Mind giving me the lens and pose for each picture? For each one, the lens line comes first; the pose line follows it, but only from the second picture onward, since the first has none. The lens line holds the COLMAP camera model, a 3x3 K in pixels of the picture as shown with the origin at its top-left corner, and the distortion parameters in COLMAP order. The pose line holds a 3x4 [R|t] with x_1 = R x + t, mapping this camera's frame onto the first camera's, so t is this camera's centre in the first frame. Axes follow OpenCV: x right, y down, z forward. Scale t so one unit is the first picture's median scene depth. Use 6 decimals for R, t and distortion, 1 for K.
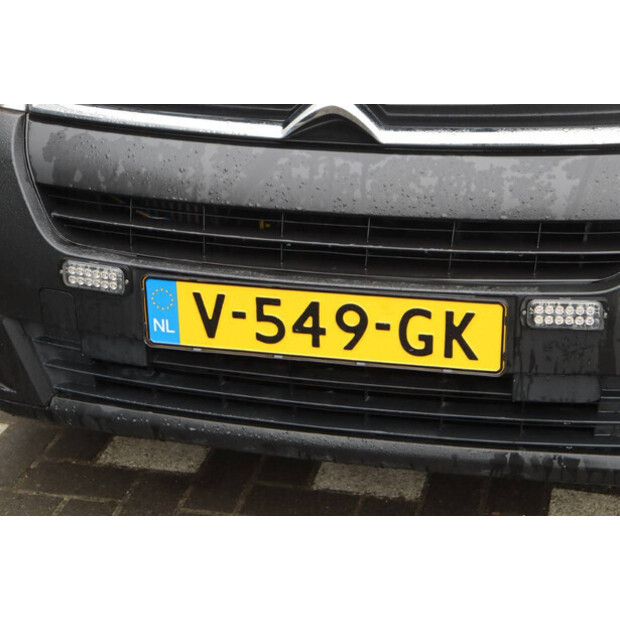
lens RADIAL K [[1252.9, 0, 313.6], [0, 1252.9, 308.8], [0, 0, 1]] dist [0.329459, 0.000000]
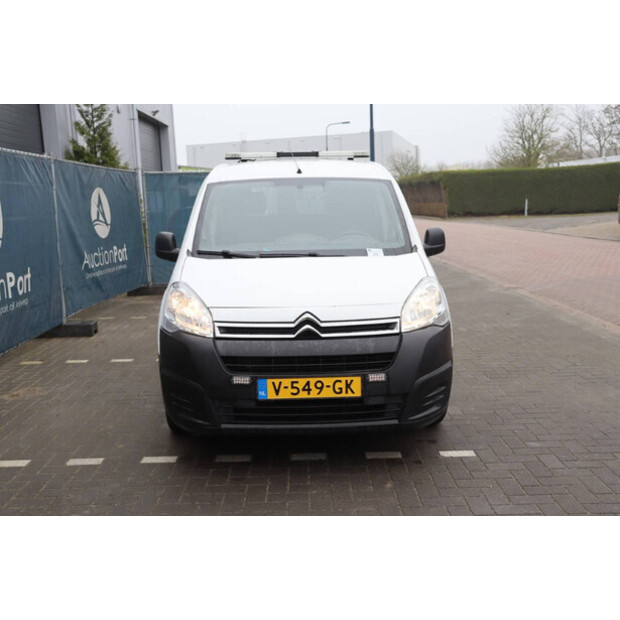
lens RADIAL K [[666.4, 0, 300.6], [0, 666.4, 316.5], [0, 0, 1]] dist [-0.027405, 0.000000]
pose [[0.966881, -0.029808, 0.253480, -0.488068], [0.103391, 0.953762, -0.282220, 0.346795], [-0.233348, 0.299081, 0.925257, -0.780448]]
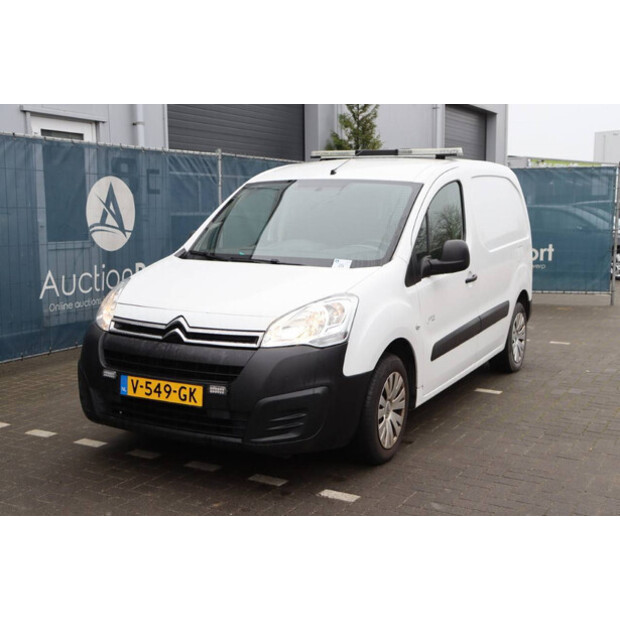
lens RADIAL K [[774.3, 0, 309.0], [0, 774.3, 313.9], [0, 0, 1]] dist [0.028746, 0.000000]
pose [[0.966775, 0.075960, -0.244082, 0.924201], [-0.148419, 0.944204, -0.294026, 0.388552], [0.208129, 0.320483, 0.924106, -0.991625]]
